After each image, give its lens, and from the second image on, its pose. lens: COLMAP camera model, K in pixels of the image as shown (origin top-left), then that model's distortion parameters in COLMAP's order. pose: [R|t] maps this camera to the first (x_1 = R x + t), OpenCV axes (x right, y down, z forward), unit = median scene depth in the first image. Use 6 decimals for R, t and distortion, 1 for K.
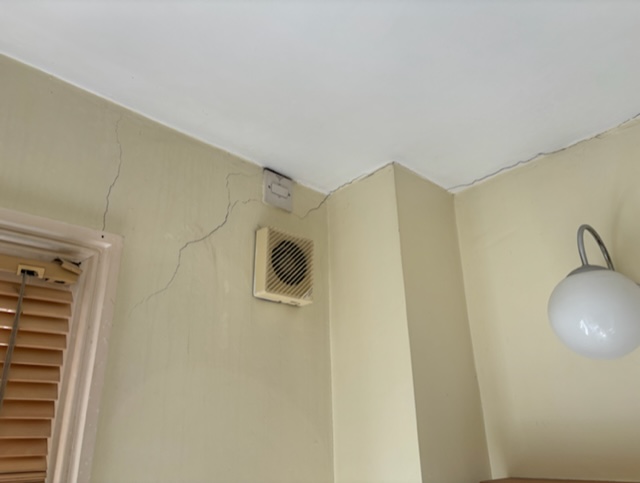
lens RADIAL K [[479.9, 0, 320.0], [0, 479.9, 241.5], [0, 0, 1]] dist [0.002353, 0.001023]
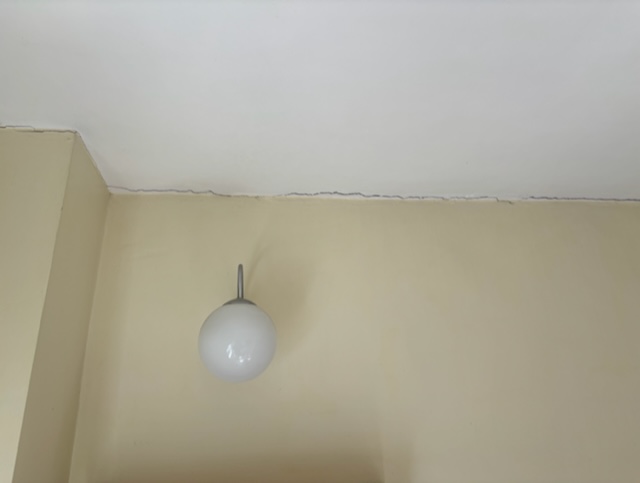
lens RADIAL K [[479.9, 0, 320.0], [0, 479.9, 241.5], [0, 0, 1]] dist [0.002353, 0.001023]
pose [[0.571002, 0.320832, 0.755661, -0.182097], [-0.268266, 0.942861, -0.197601, 0.071620], [-0.775880, -0.089887, 0.624444, 0.112833]]
